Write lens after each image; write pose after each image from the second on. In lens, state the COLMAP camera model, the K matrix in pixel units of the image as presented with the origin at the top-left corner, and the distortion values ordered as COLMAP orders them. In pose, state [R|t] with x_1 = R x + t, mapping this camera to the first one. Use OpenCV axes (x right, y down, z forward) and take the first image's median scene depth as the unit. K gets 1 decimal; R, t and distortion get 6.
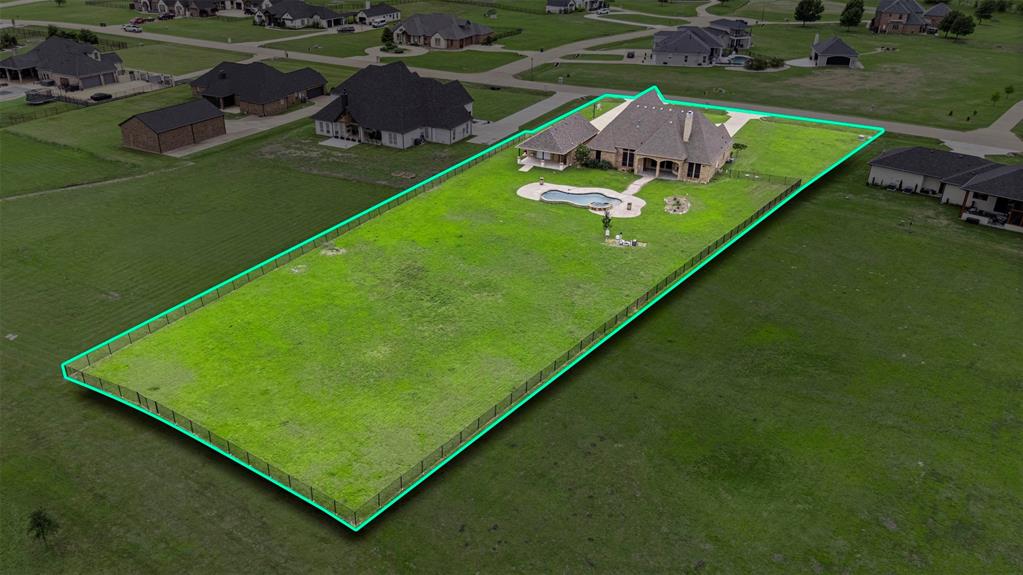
lens RADIAL K [[736.1, 0, 511.5], [0, 736.1, 287.5], [0, 0, 1]] dist [0.072177, -0.072699]
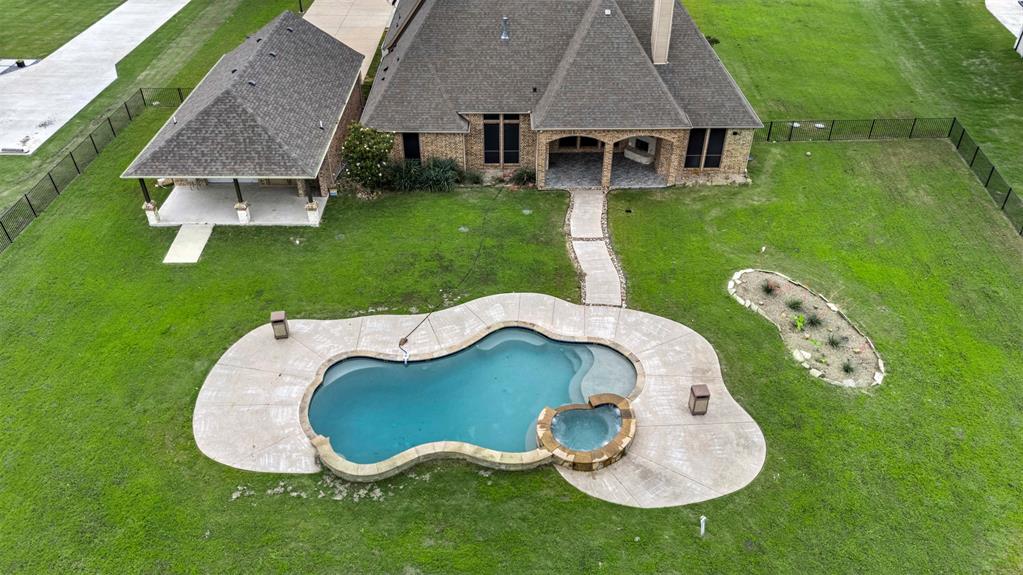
lens RADIAL K [[736.1, 0, 511.5], [0, 736.1, 287.5], [0, 0, 1]] dist [0.072177, -0.072699]
pose [[0.887705, -0.281068, 0.364666, 0.021187], [0.212815, 0.952839, 0.216349, -0.183955], [-0.408277, -0.114447, 0.905655, 0.692274]]
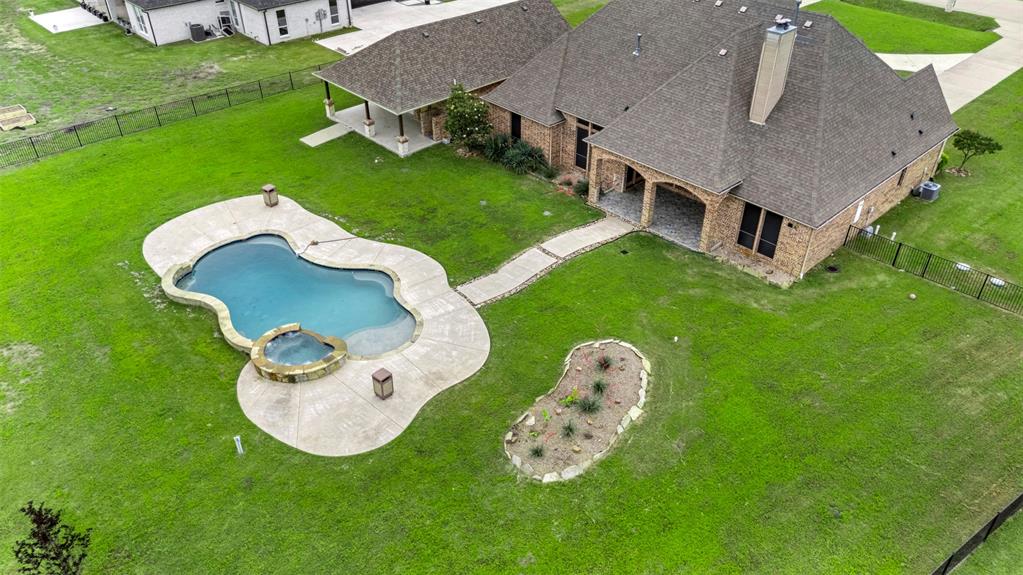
lens RADIAL K [[736.1, 0, 511.5], [0, 736.1, 287.5], [0, 0, 1]] dist [0.072177, -0.072699]
pose [[0.946601, 0.184479, -0.264411, 0.227421], [-0.141363, 0.974570, 0.173870, -0.167475], [0.289762, -0.127208, 0.948607, 0.664821]]
